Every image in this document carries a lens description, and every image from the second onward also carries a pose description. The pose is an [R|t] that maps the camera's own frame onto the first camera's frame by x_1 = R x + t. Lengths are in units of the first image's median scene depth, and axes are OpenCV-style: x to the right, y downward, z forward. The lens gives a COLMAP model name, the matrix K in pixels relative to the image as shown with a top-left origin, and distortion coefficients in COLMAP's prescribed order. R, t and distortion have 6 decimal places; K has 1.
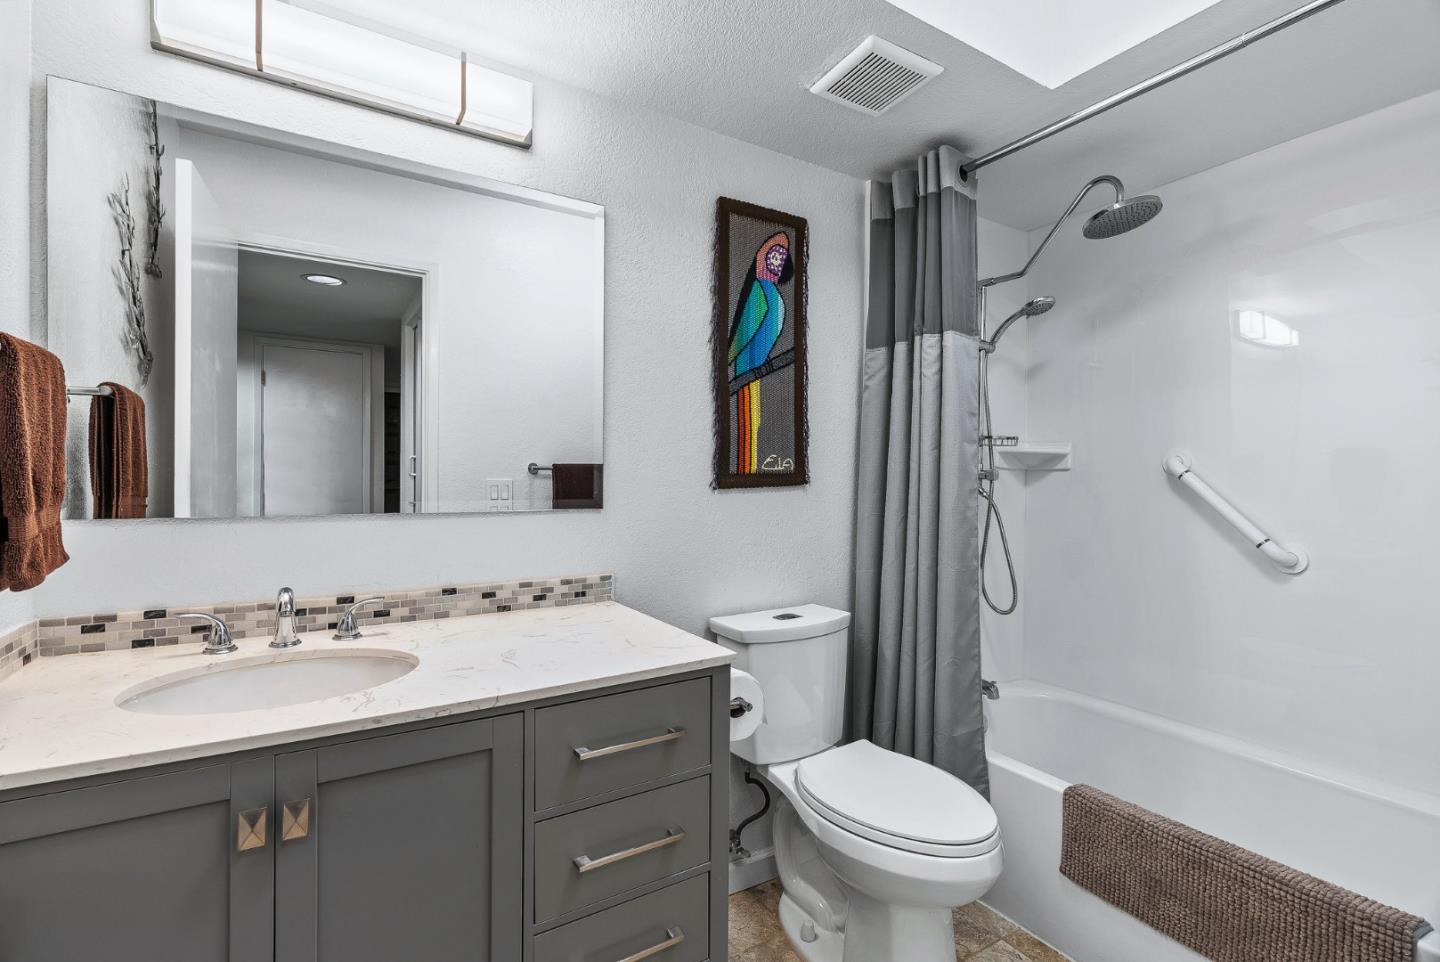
lens RADIAL K [[657.1, 0, 724.0], [0, 657.1, 483.7], [0, 0, 1]] dist [0.001634, -0.000287]
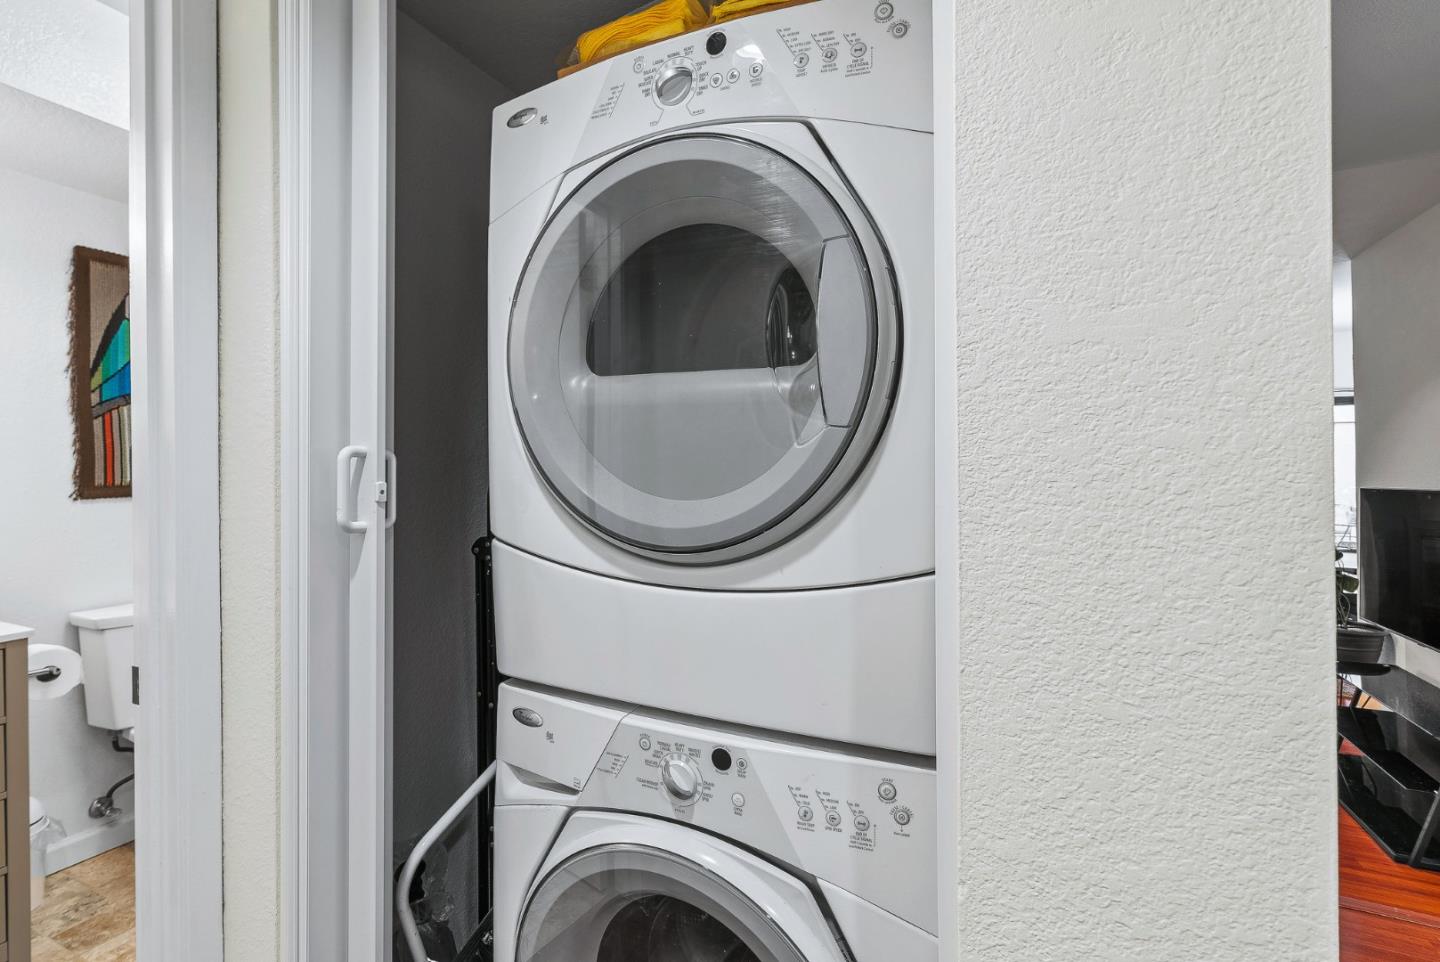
lens RADIAL K [[657.1, 0, 716.2], [0, 657.1, 475.2], [0, 0, 1]] dist [0.001634, -0.000287]
pose [[0.851536, -0.012566, 0.524145, 0.333625], [0.015122, 0.999885, -0.000596, -0.016772], [-0.524078, 0.008433, 0.851629, -0.554581]]
